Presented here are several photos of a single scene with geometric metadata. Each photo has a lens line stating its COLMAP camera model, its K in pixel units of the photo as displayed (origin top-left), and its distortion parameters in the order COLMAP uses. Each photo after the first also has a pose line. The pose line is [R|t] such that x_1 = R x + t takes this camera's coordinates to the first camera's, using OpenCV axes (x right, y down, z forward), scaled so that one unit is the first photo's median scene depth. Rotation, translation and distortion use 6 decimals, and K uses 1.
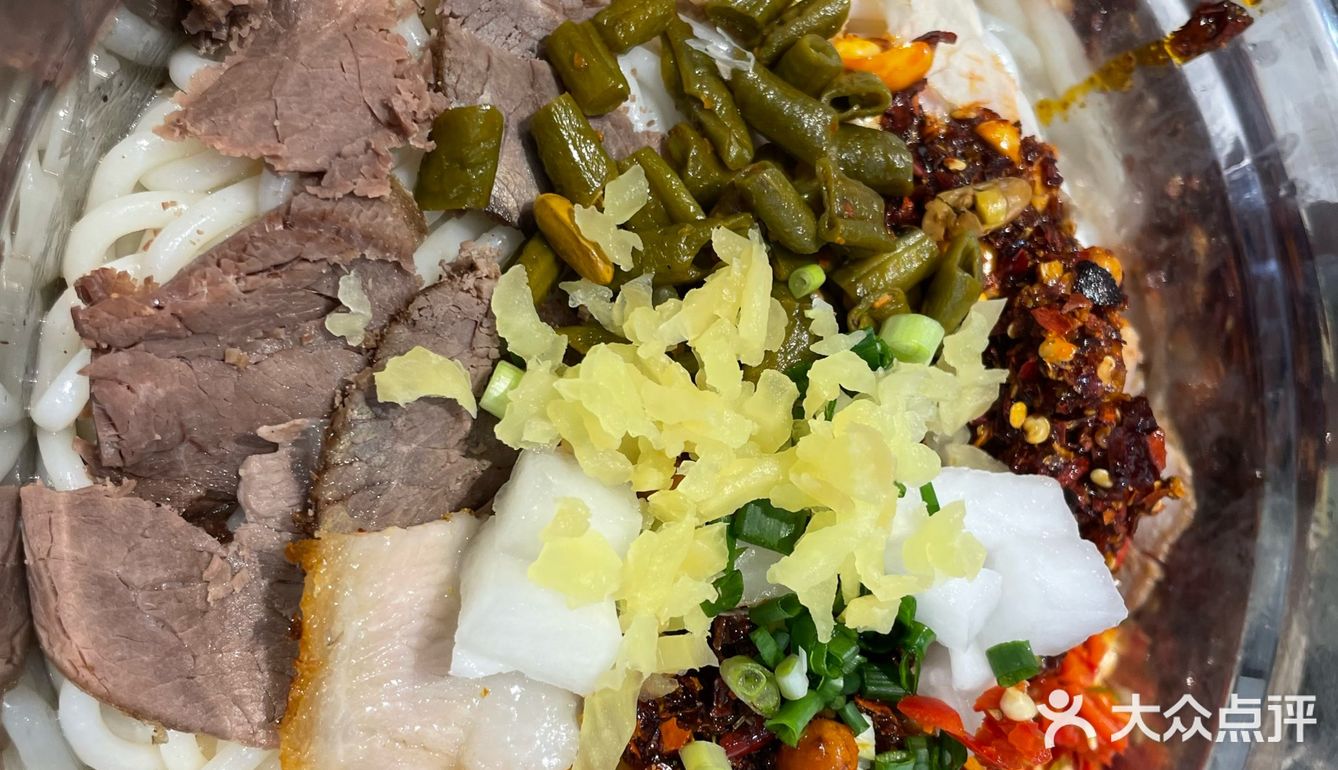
lens RADIAL K [[1352.0, 0, 669.0], [0, 1352.0, 385.0], [0, 0, 1]] dist [0.000144, -0.020294]
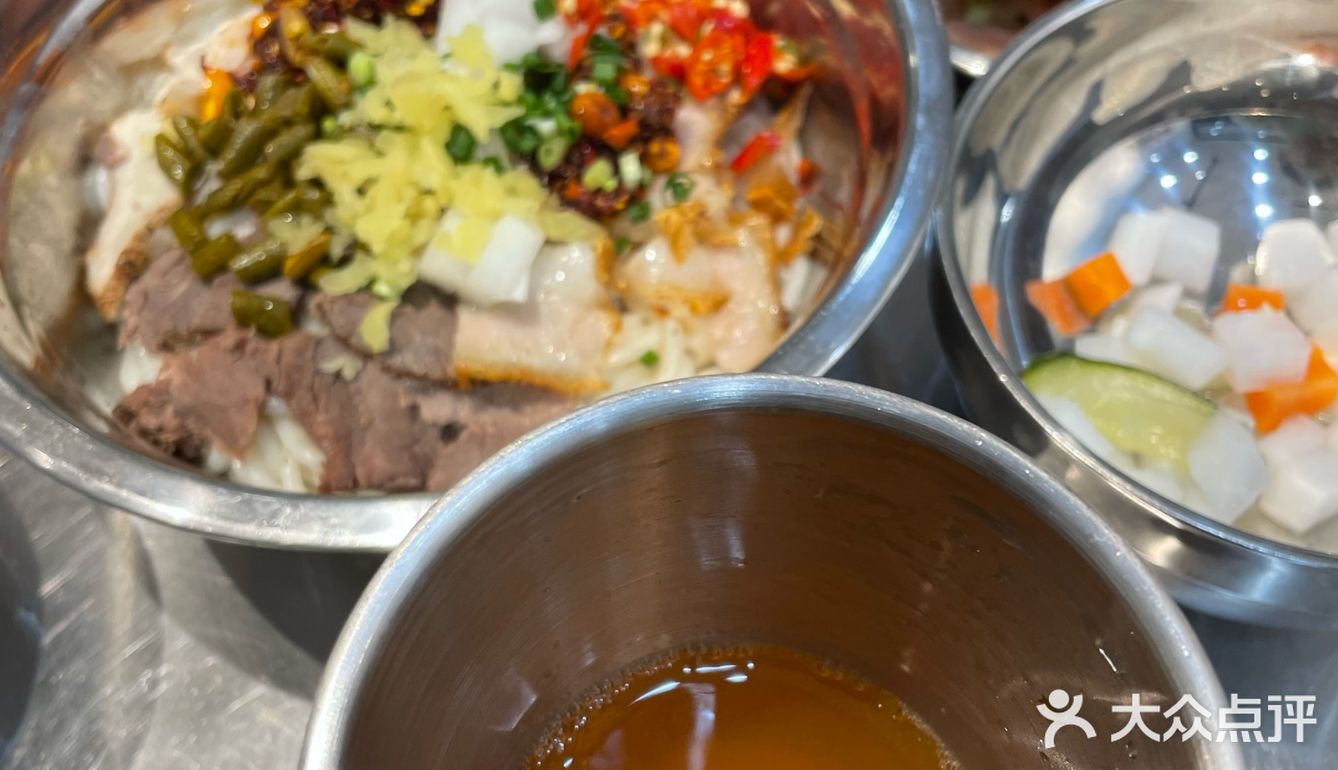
lens RADIAL K [[1352.0, 0, 669.0], [0, 1352.0, 385.0], [0, 0, 1]] dist [0.000144, -0.020294]
pose [[-0.024716, -0.999682, 0.005066, -0.273930], [0.999684, -0.024692, 0.004618, 0.375378], [-0.004491, 0.005178, 0.999977, -0.837483]]
